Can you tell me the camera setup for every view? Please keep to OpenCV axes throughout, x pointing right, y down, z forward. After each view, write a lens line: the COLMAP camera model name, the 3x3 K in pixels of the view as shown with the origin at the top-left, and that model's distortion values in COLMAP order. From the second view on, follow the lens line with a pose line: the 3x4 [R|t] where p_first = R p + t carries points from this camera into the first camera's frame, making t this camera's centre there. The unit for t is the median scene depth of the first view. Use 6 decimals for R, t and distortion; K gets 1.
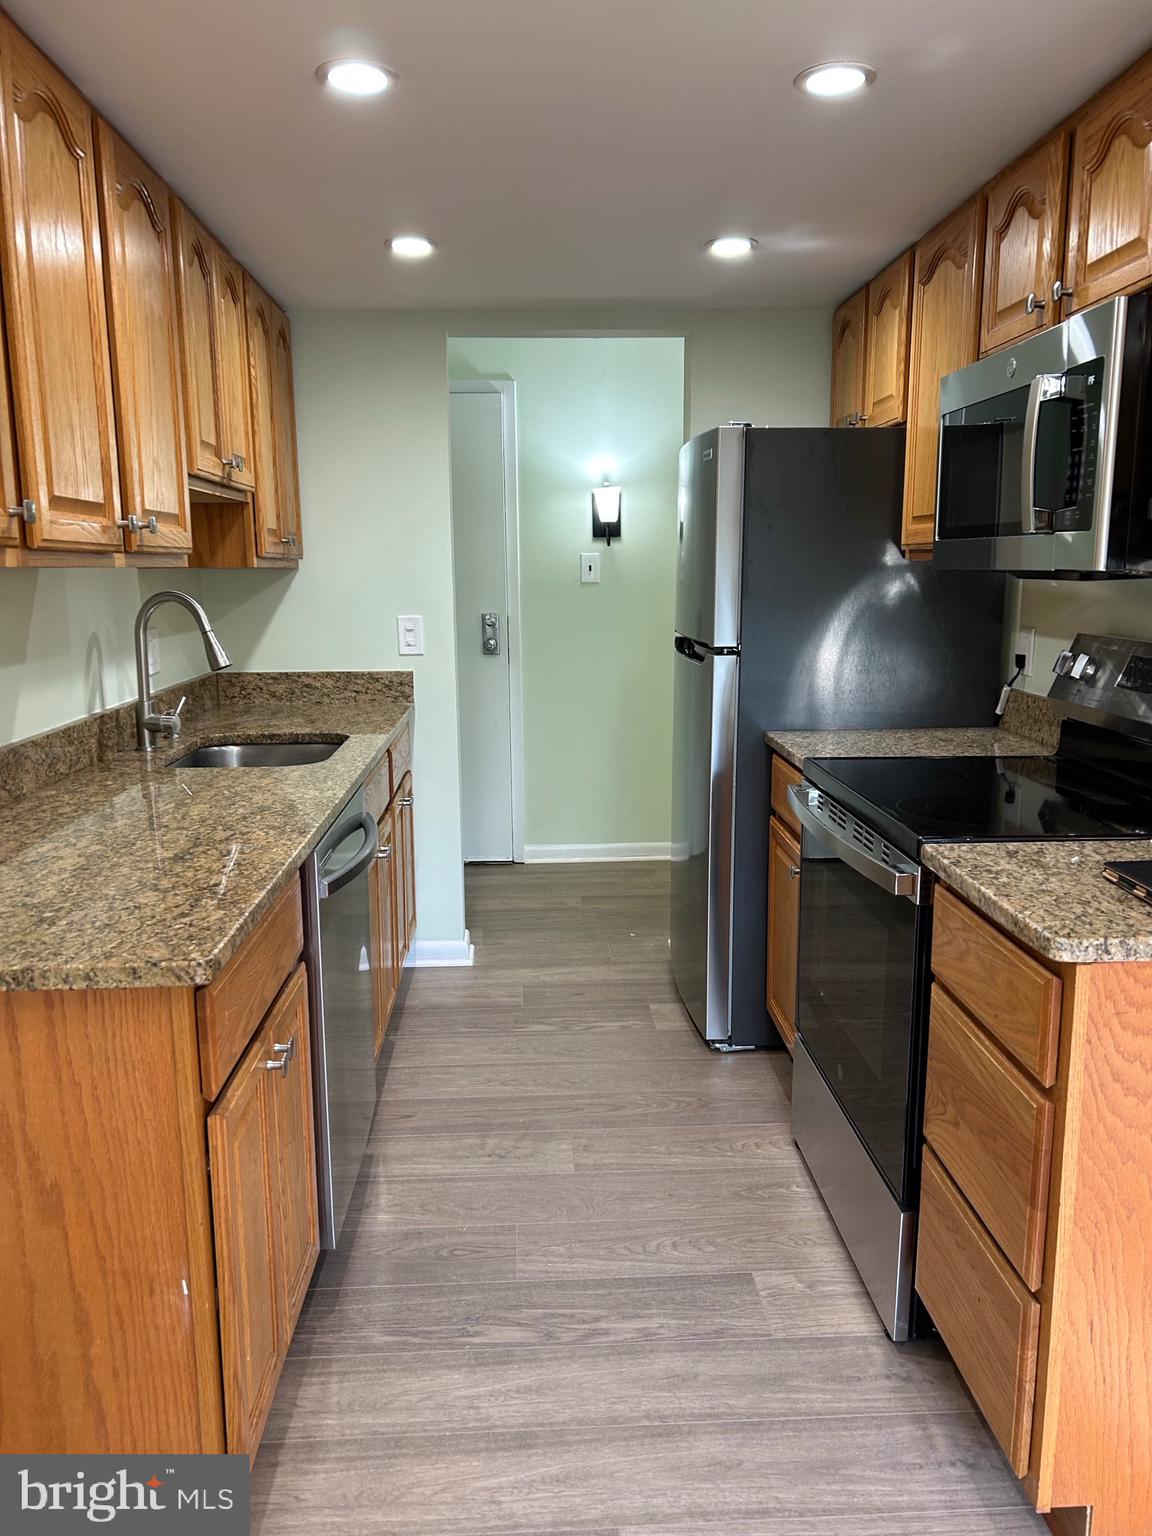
lens RADIAL K [[1166.2, 0, 576.4], [0, 1166.2, 769.5], [0, 0, 1]] dist [0.036200, -0.033490]
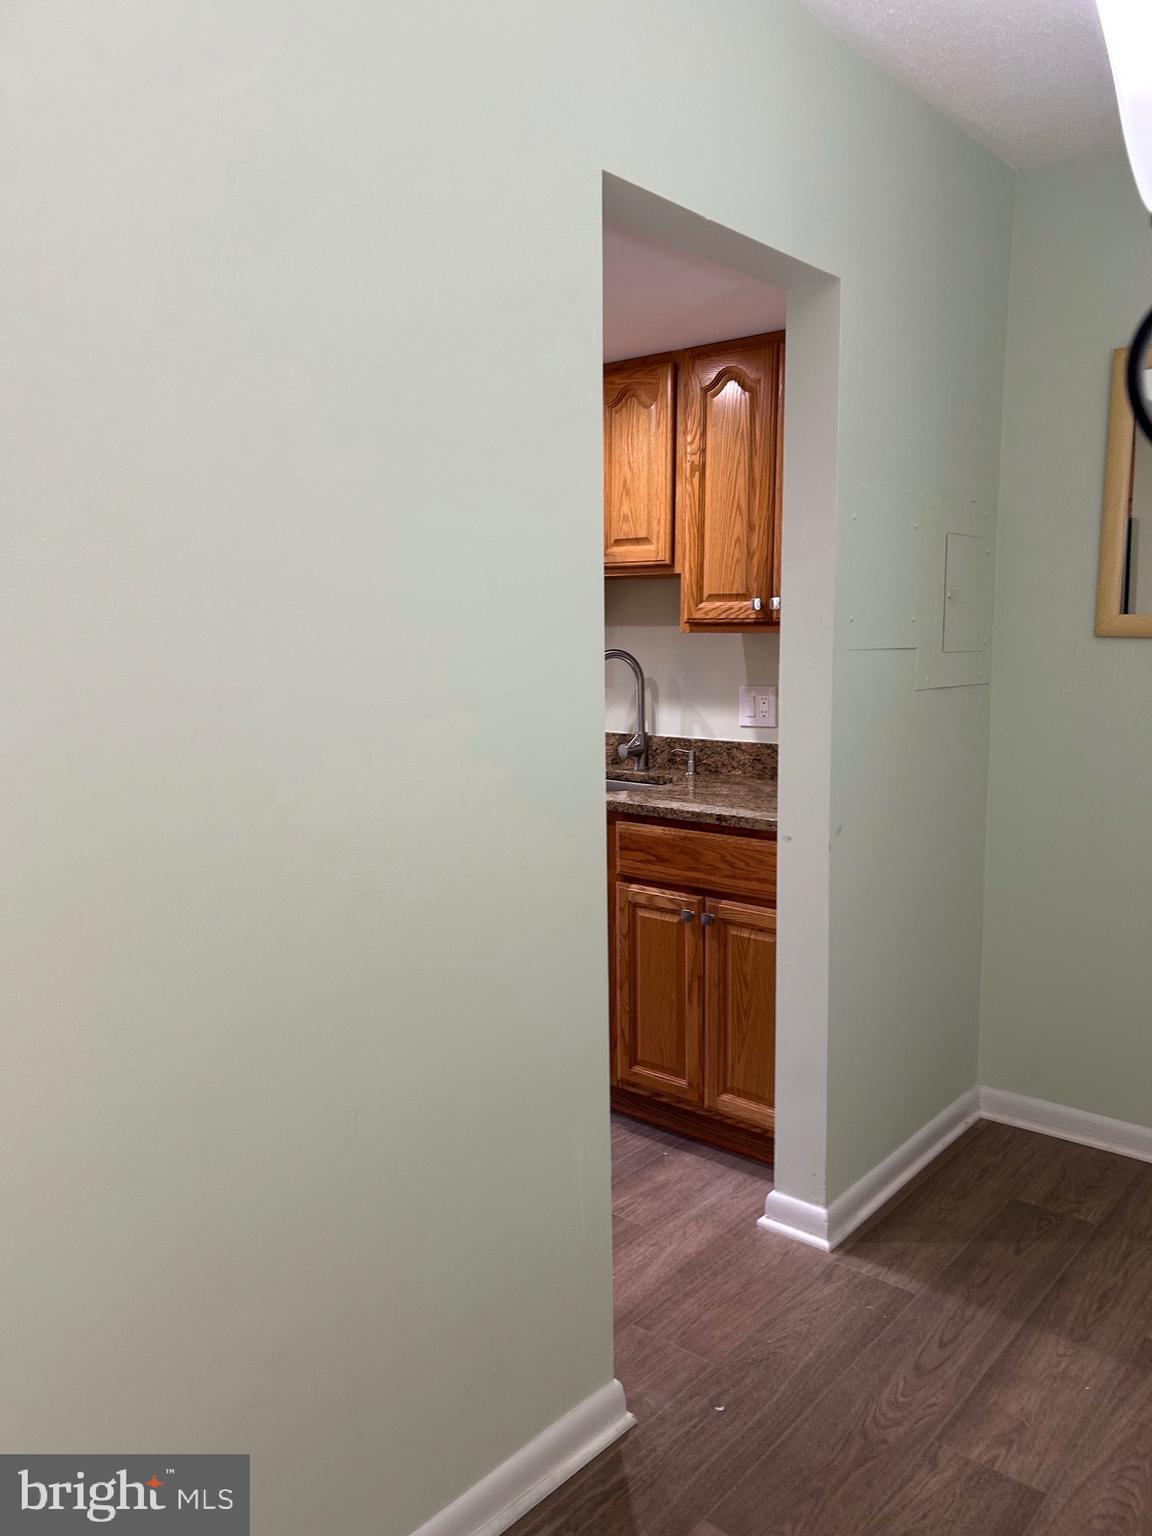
lens RADIAL K [[1166.2, 0, 576.6], [0, 1166.2, 767.1], [0, 0, 1]] dist [0.036200, -0.033490]
pose [[-0.680469, 0.107621, -0.724831, 0.391255], [-0.123051, 0.958328, 0.257810, -0.216459], [0.722371, 0.264623, -0.638869, 1.148195]]
